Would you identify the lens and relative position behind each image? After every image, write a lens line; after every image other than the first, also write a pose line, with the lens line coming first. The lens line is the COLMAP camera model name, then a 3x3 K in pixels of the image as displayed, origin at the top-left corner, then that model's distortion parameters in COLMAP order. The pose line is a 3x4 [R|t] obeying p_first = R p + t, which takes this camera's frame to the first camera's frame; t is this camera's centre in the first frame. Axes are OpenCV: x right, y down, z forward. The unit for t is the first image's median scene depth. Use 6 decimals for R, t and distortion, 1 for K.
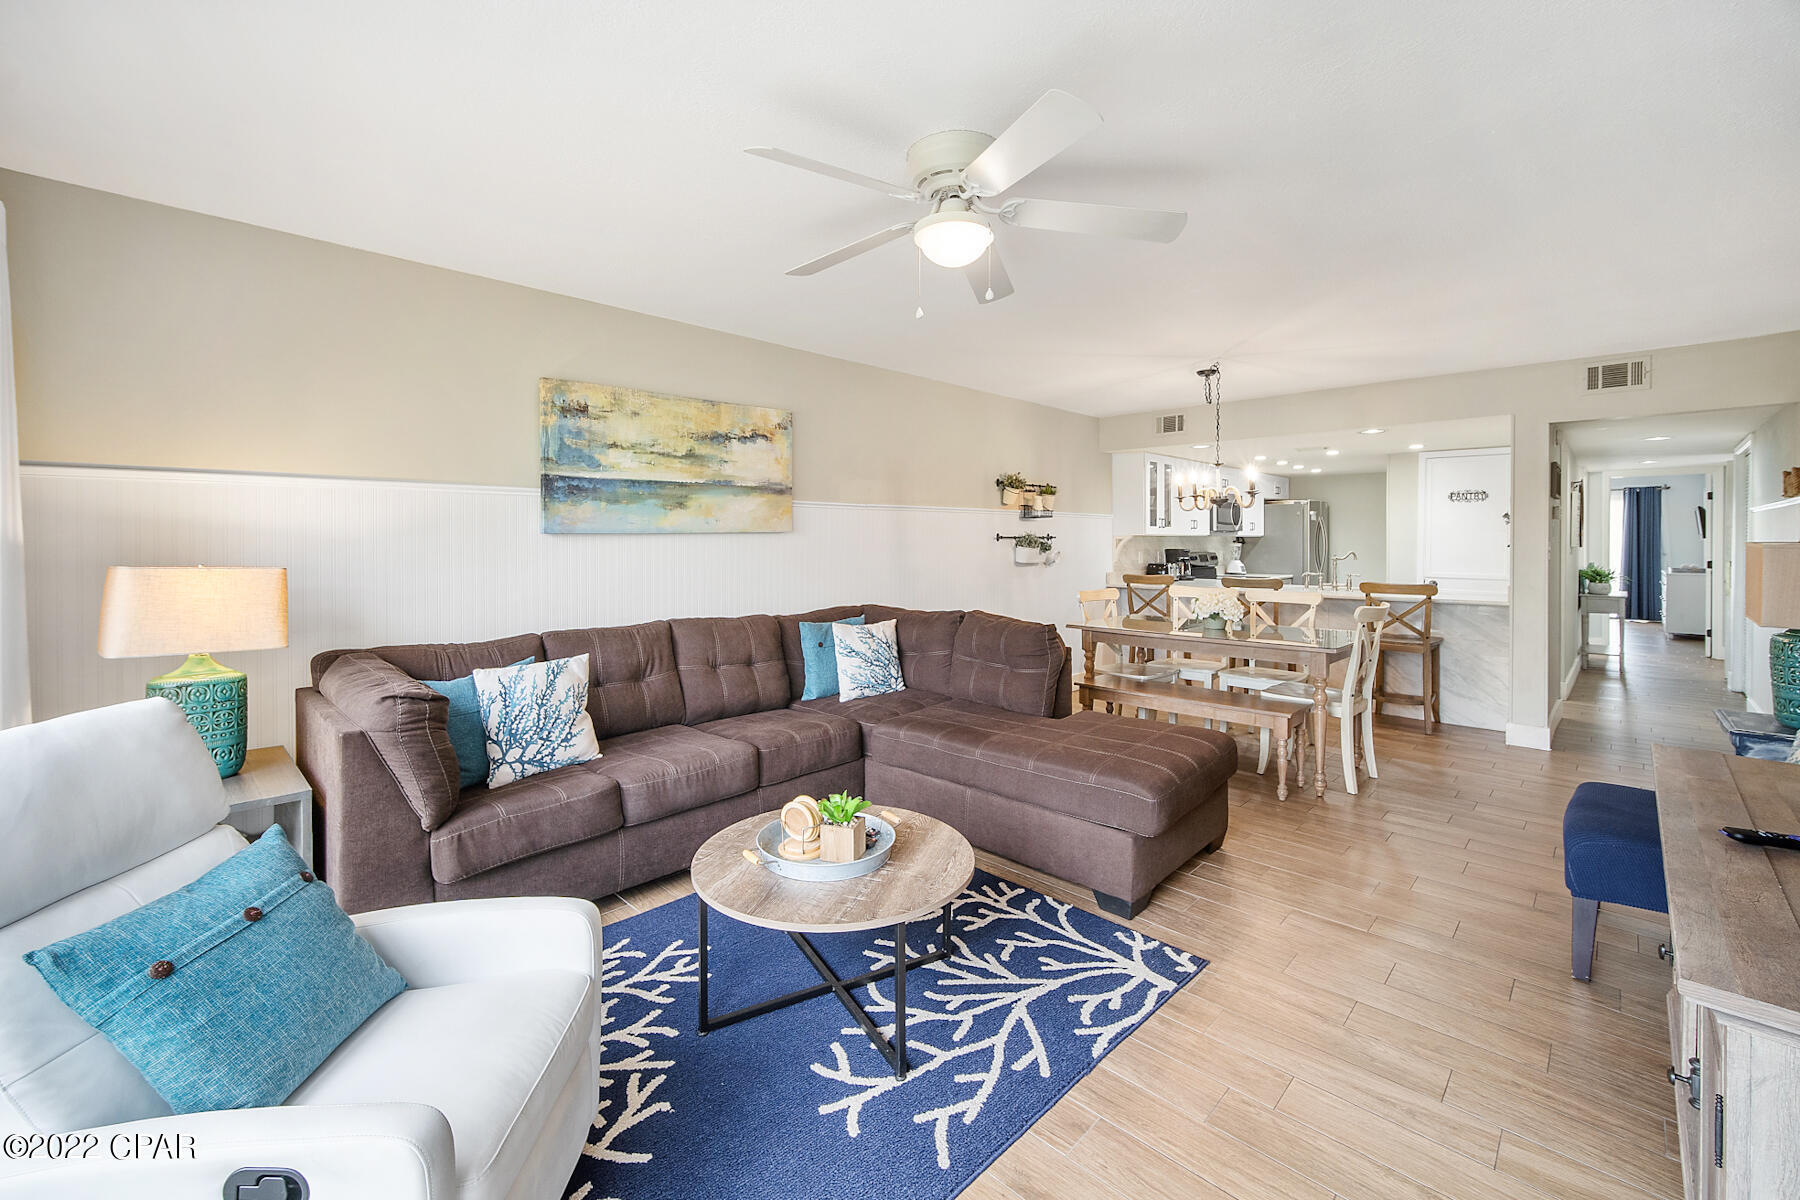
lens RADIAL K [[751.9, 0, 878.8], [0, 751.9, 549.6], [0, 0, 1]] dist [-0.004530, 0.000975]
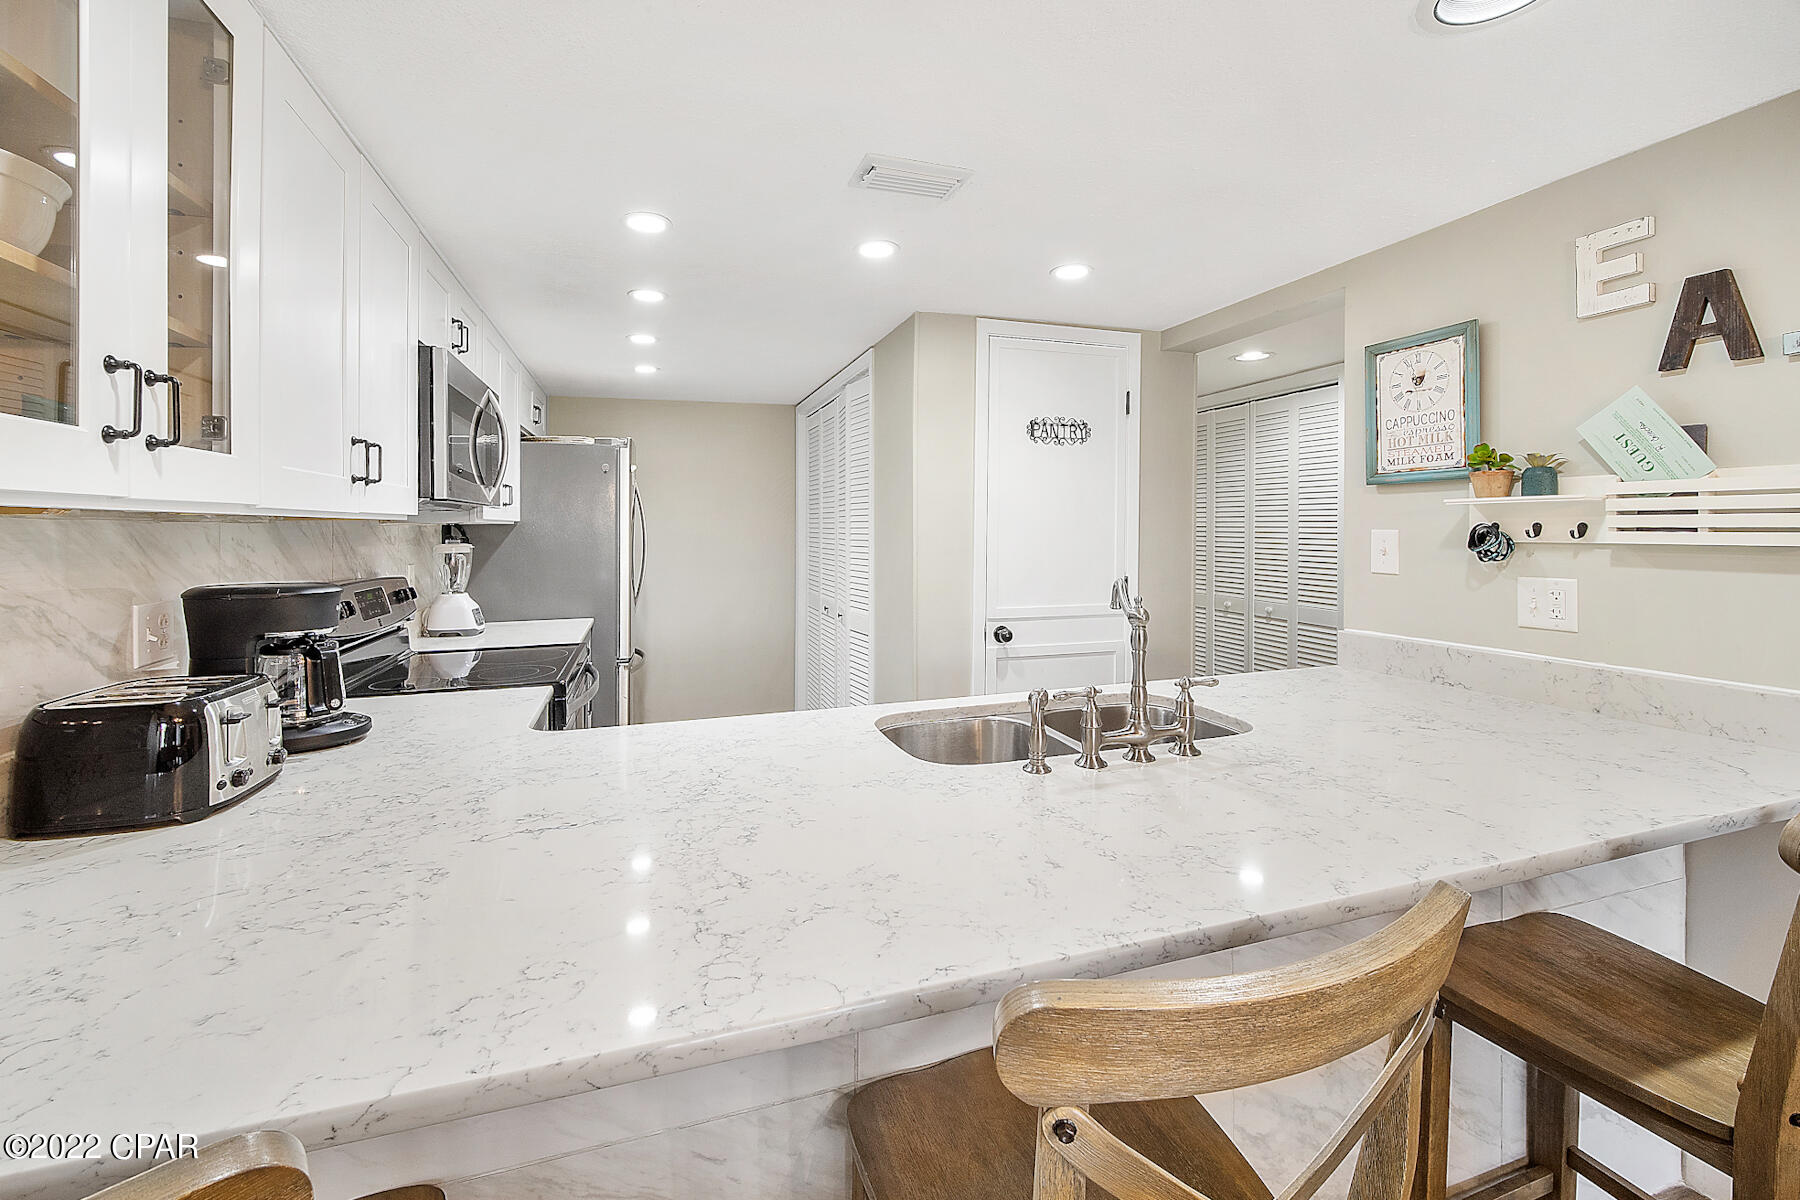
lens RADIAL K [[751.9, 0, 880.3], [0, 751.9, 517.6], [0, 0, 1]] dist [-0.004530, 0.000975]
pose [[0.457913, 0.009112, 0.888951, 0.359317], [0.017844, 0.999652, -0.019438, -0.013899], [-0.888818, 0.024764, 0.457591, 0.928677]]
